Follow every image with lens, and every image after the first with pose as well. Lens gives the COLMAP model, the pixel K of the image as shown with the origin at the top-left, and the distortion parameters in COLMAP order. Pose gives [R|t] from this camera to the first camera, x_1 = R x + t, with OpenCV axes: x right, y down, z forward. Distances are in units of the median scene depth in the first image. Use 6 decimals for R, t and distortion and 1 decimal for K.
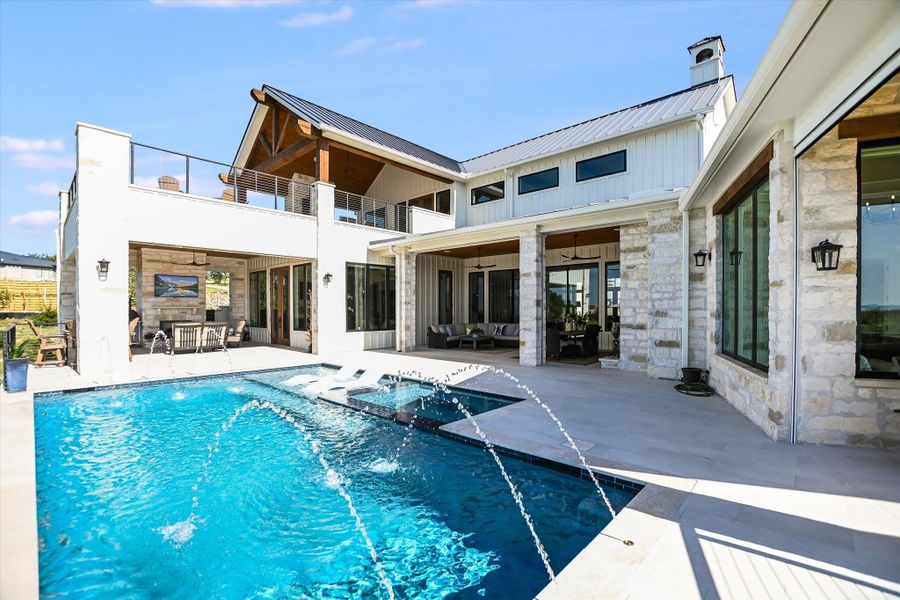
lens RADIAL K [[410.5, 0, 451.5], [0, 410.5, 306.9], [0, 0, 1]] dist [-0.002688, -0.000466]
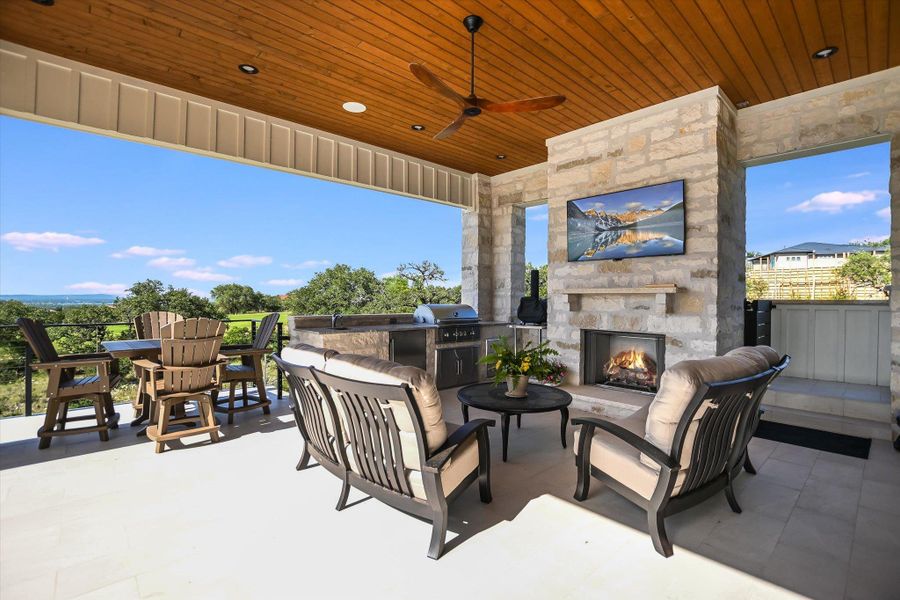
lens RADIAL K [[410.5, 0, 450.2], [0, 410.5, 297.4], [0, 0, 1]] dist [-0.002688, -0.000466]
pose [[-0.051316, -0.004553, -0.998672, -0.350964], [-0.000543, 0.999990, -0.004531, 0.007680], [0.998682, 0.000310, -0.051318, 0.898384]]
